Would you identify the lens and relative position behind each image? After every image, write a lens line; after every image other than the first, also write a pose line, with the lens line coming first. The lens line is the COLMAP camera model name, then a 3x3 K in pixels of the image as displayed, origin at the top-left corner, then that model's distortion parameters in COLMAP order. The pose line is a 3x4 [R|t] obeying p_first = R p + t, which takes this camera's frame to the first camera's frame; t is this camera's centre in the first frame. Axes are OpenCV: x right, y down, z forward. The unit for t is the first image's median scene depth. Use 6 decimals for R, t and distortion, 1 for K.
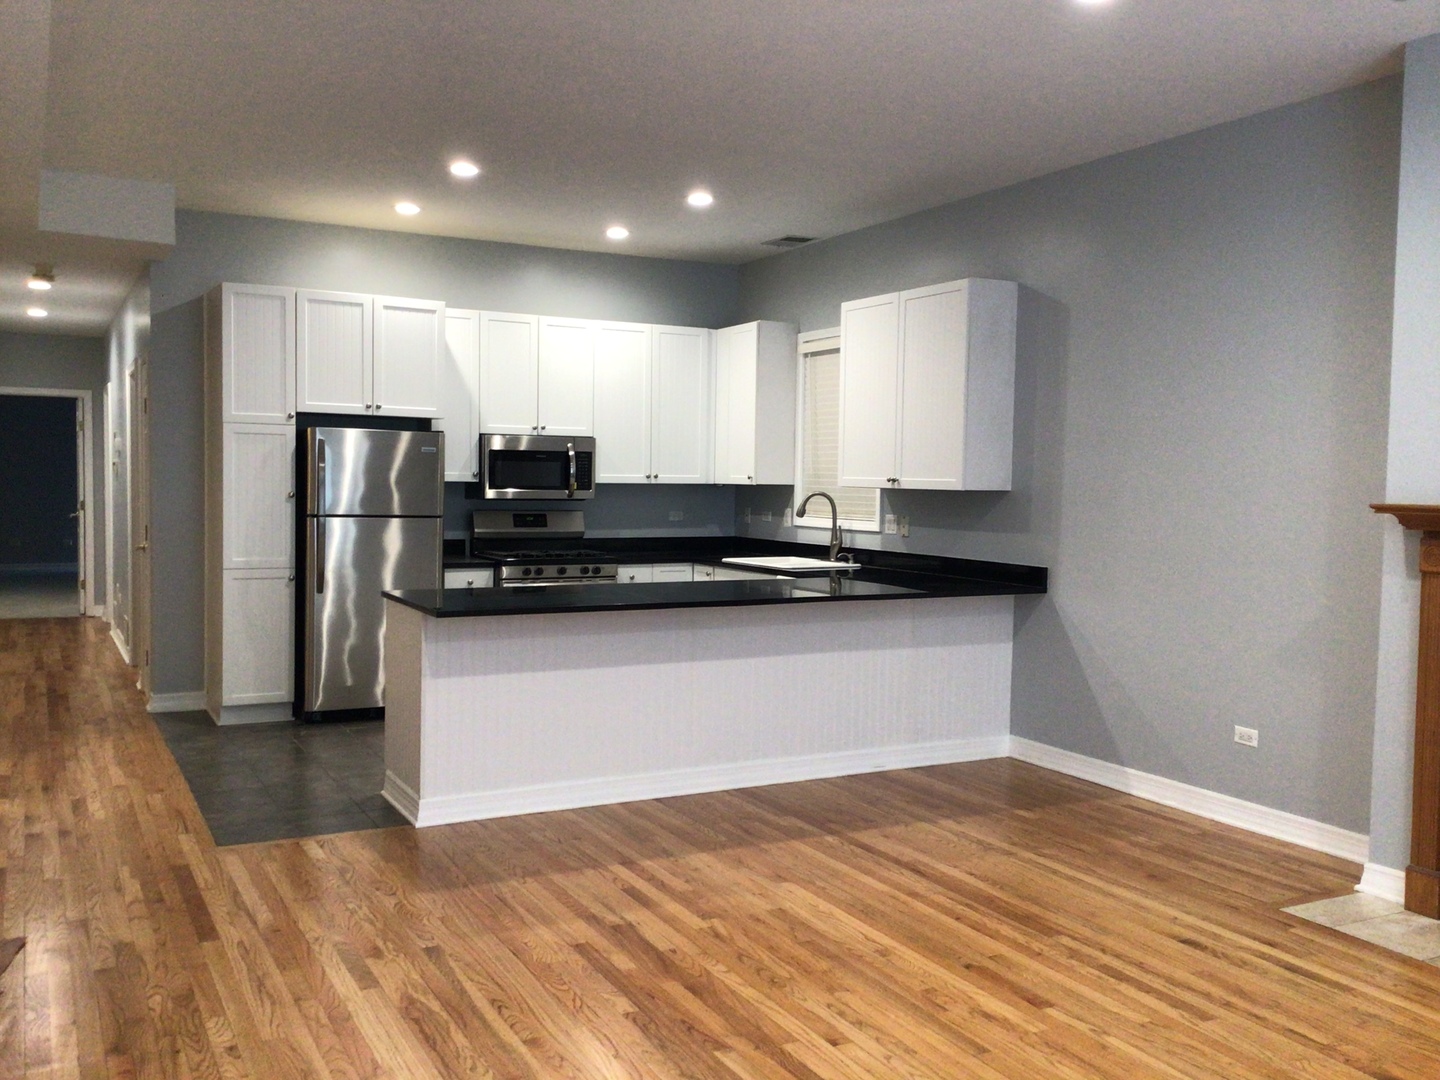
lens RADIAL K [[1280.3, 0, 717.5], [0, 1280.3, 540.2], [0, 0, 1]] dist [0.025942, -0.015708]
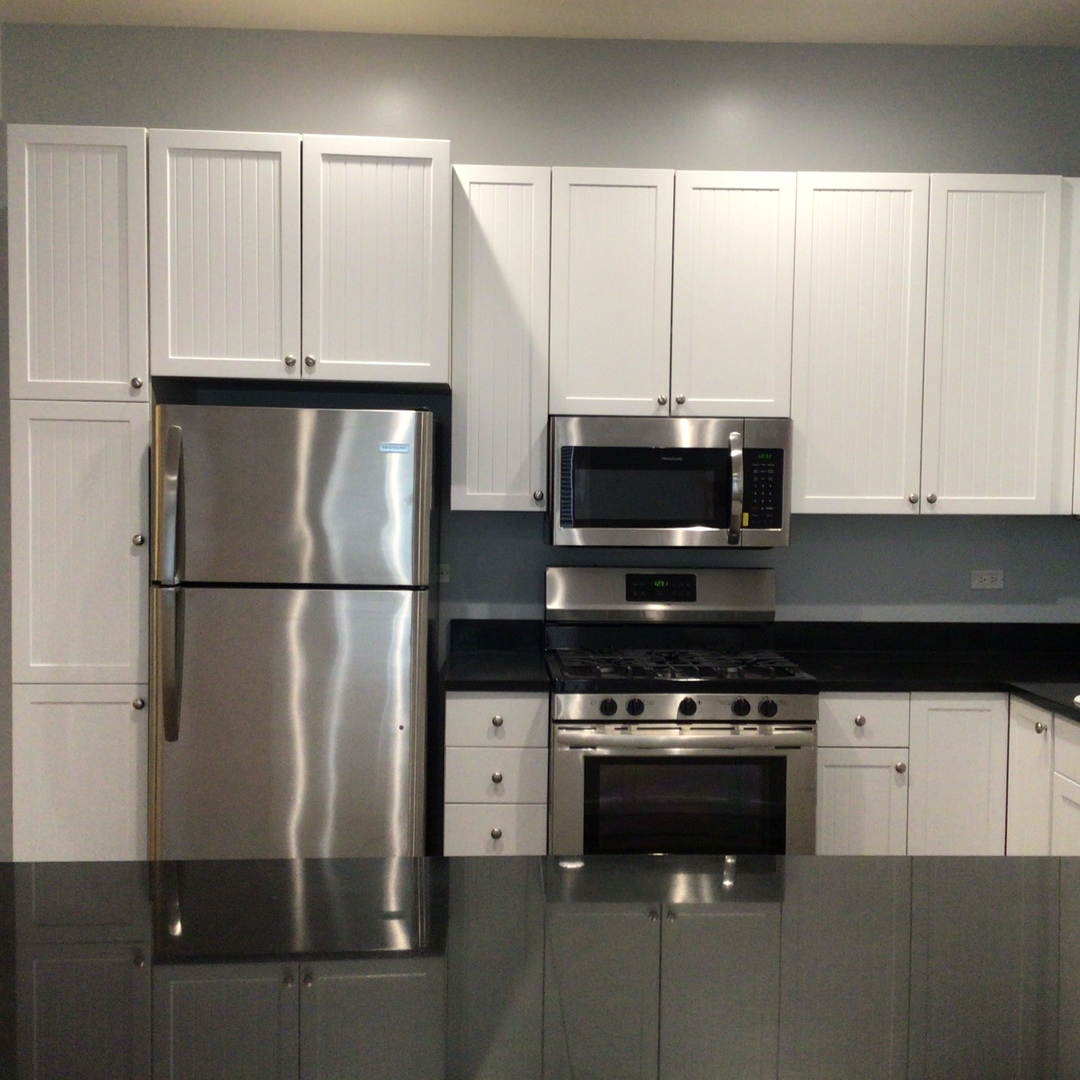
lens RADIAL K [[1329.6, 0, 539.6], [0, 1329.6, 536.2], [0, 0, 1]] dist [0.103157, 0.000000]
pose [[0.906686, 0.015325, -0.421528, 0.029932], [-0.017998, 0.999835, -0.002364, -0.033699], [0.421422, 0.009730, 0.906812, 0.513819]]
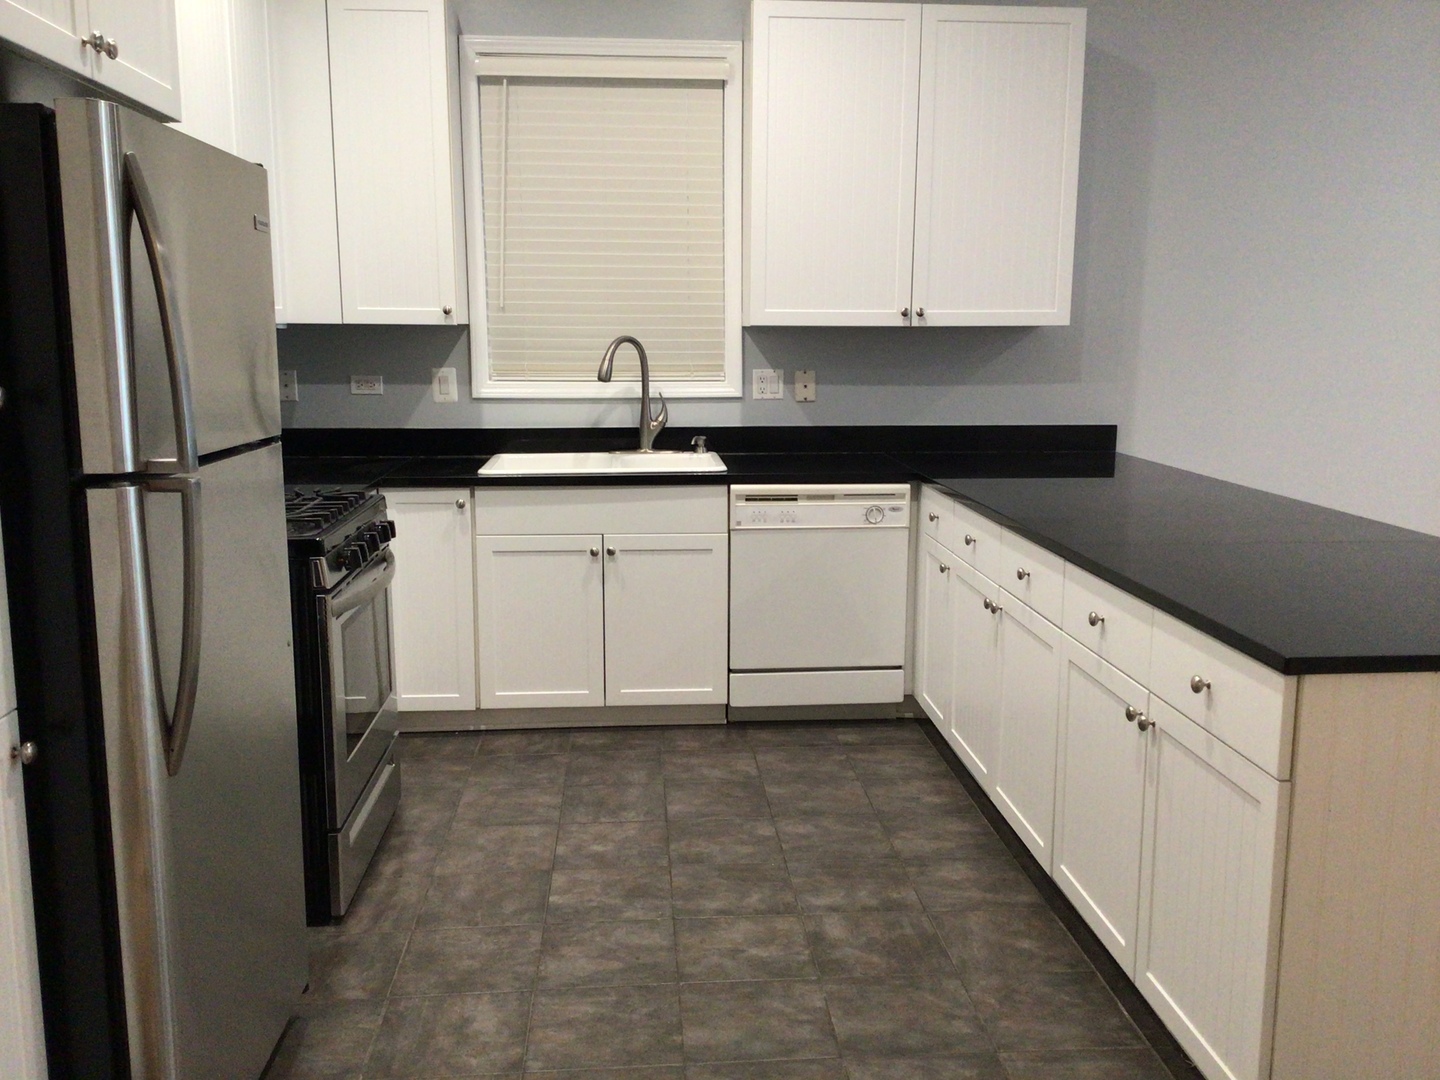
lens RADIAL K [[1353.5, 0, 721.4], [0, 1353.5, 540.4], [0, 0, 1]] dist [-0.016343, -0.001240]
pose [[0.411998, -0.164656, 0.896184, -0.566465], [0.047568, 0.986083, 0.159304, -0.051357], [-0.909942, -0.023003, 0.414097, 0.880407]]
